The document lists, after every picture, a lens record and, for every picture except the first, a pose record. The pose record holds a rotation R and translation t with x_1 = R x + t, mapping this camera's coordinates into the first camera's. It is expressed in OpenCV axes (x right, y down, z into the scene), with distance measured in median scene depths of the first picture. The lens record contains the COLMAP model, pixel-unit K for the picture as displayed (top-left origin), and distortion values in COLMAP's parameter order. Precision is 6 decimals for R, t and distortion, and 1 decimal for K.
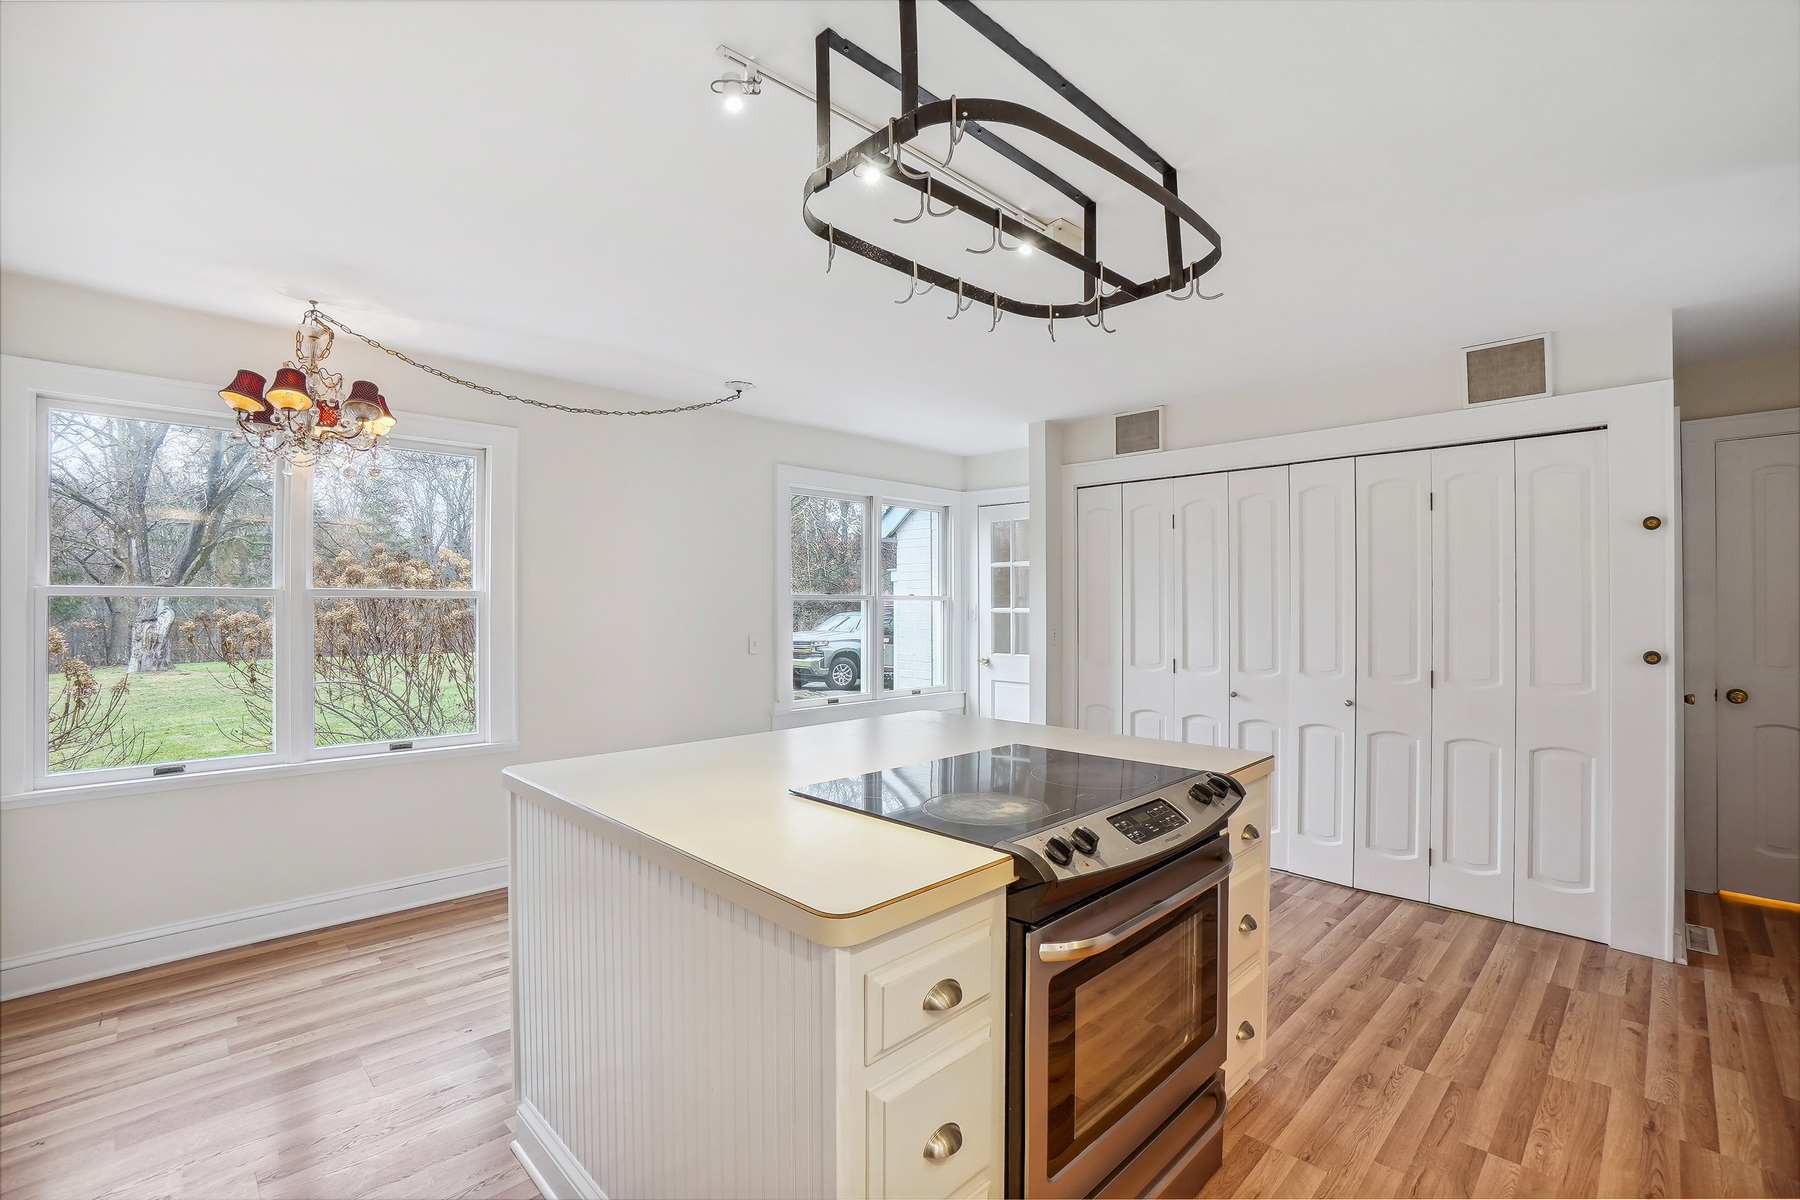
lens RADIAL K [[800.6, 0, 895.9], [0, 800.6, 583.2], [0, 0, 1]] dist [-0.037101, 0.001402]
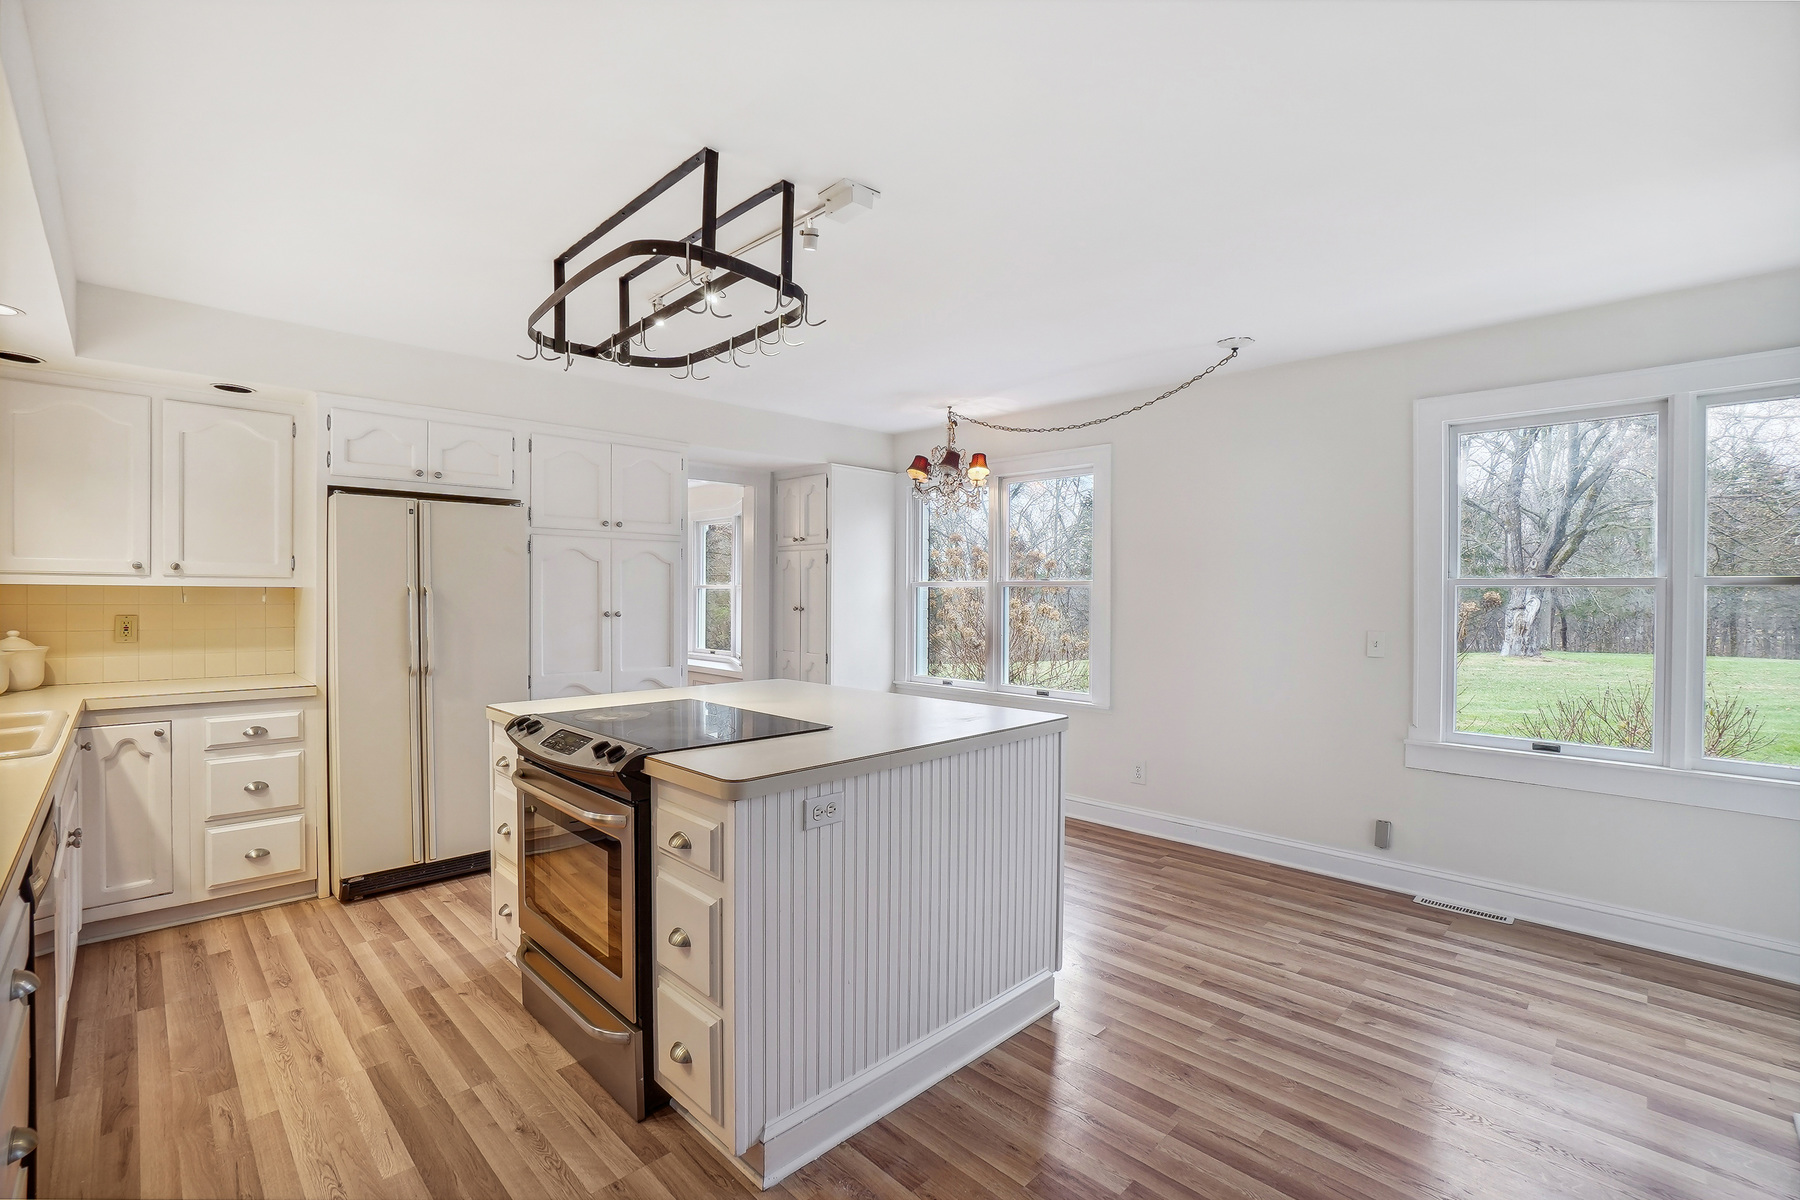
lens RADIAL K [[800.6, 0, 896.5], [0, 800.6, 600.7], [0, 0, 1]] dist [-0.037101, 0.001402]
pose [[0.026452, 0.017915, -0.999490, 0.112616], [0.015329, 0.999715, 0.018325, 0.003352], [0.999533, -0.015806, 0.026170, 0.096355]]
